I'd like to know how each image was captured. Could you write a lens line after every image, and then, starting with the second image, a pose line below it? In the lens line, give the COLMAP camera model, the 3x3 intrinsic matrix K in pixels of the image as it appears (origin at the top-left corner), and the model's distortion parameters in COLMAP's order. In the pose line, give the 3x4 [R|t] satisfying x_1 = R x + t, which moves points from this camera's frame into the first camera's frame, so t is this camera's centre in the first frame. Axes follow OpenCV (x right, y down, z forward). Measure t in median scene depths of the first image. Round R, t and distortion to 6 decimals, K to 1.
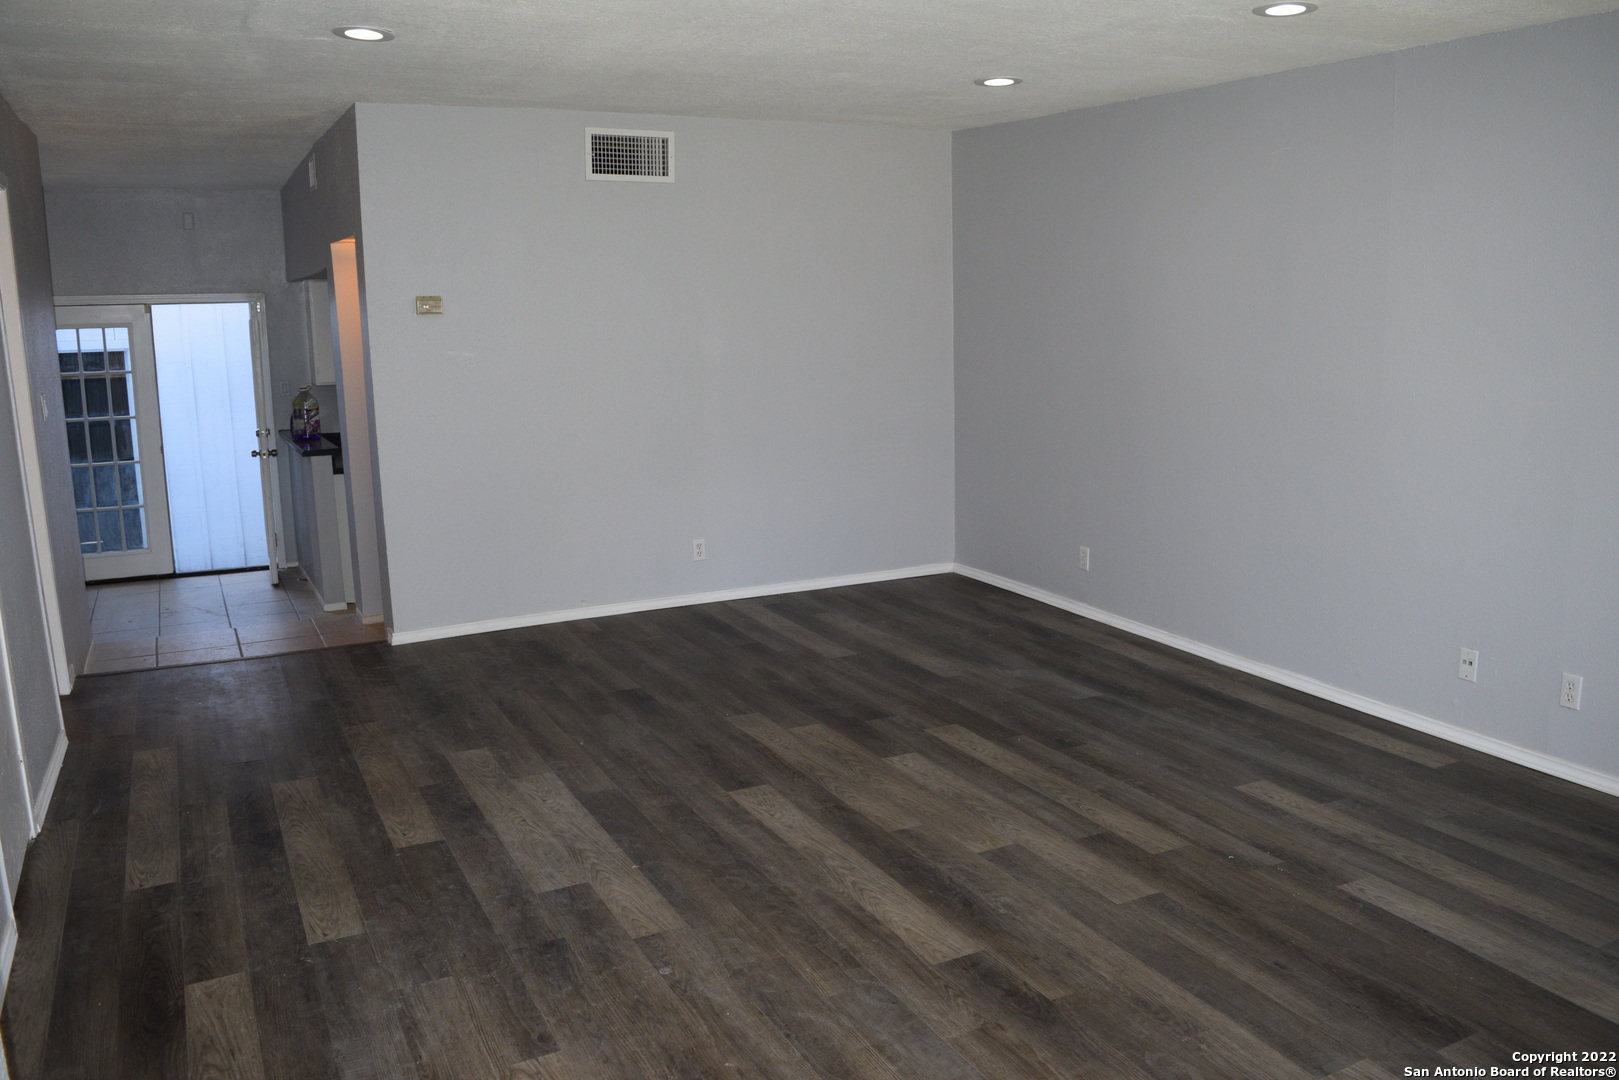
lens RADIAL K [[1270.1, 0, 815.5], [0, 1270.1, 543.2], [0, 0, 1]] dist [-0.101402, 0.029510]
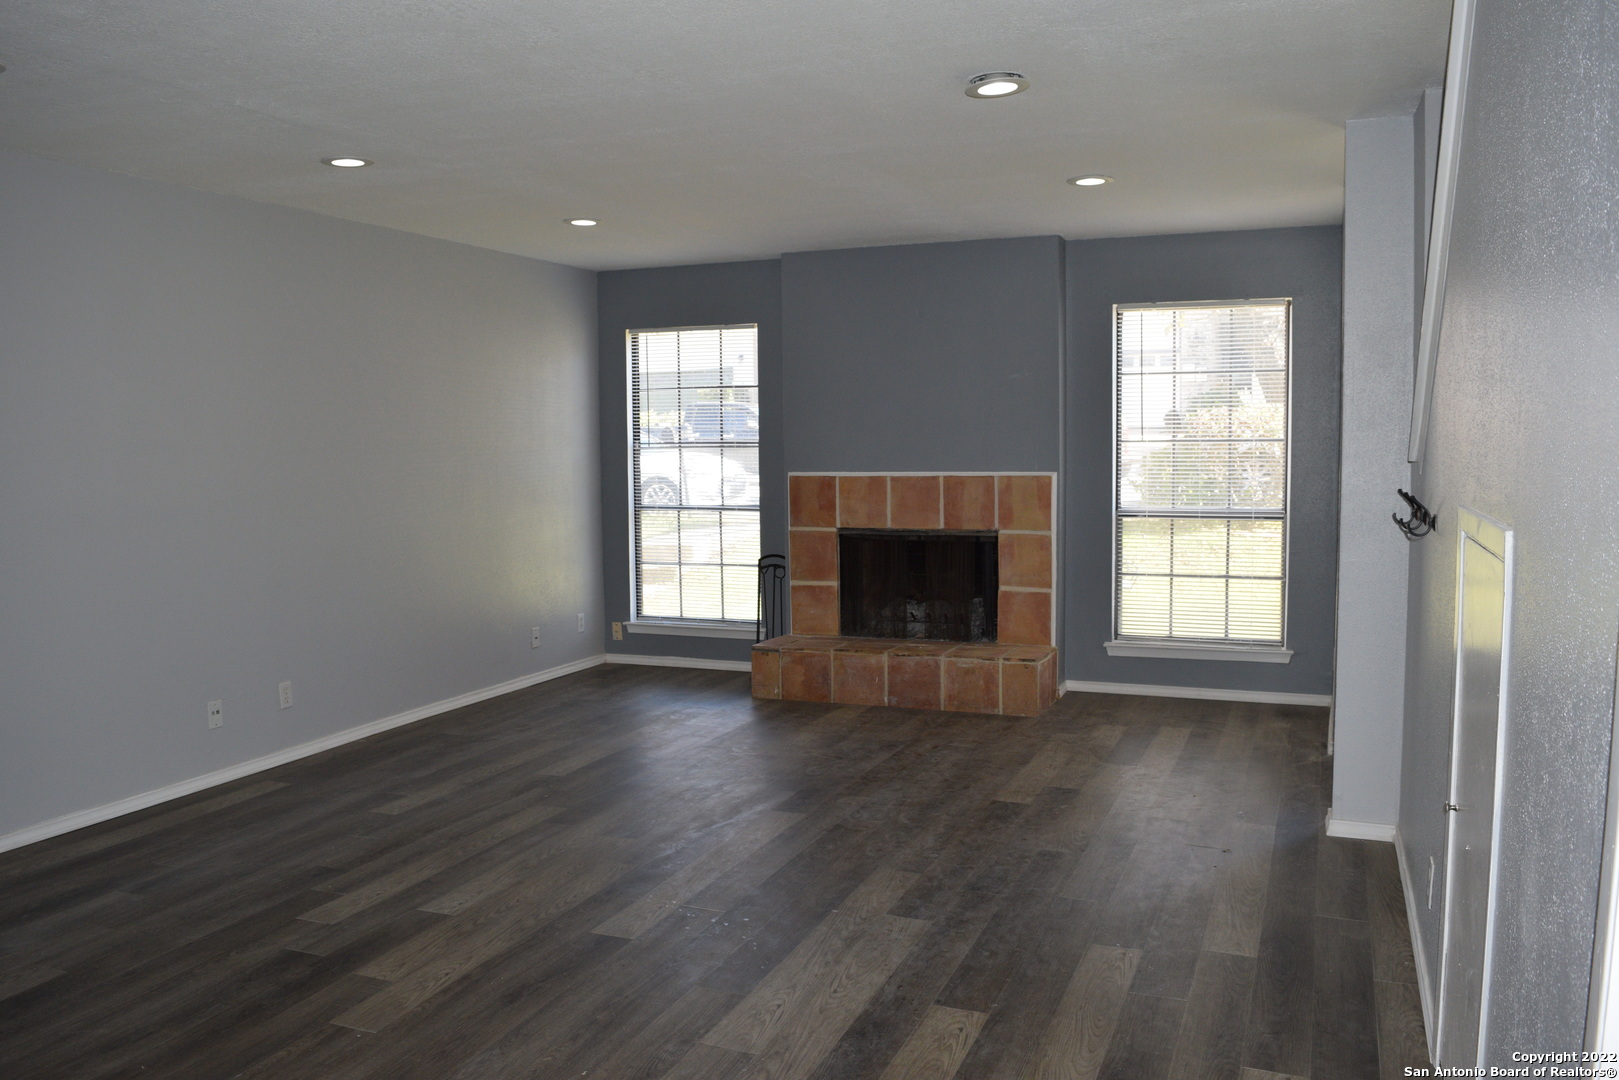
lens RADIAL K [[1270.1, 0, 814.5], [0, 1270.1, 541.9], [0, 0, 1]] dist [-0.101402, 0.029510]
pose [[-0.651242, -0.041154, 0.757754, -0.743298], [0.166942, 0.966298, 0.195956, -0.200153], [-0.740280, 0.254115, -0.622423, 1.295189]]
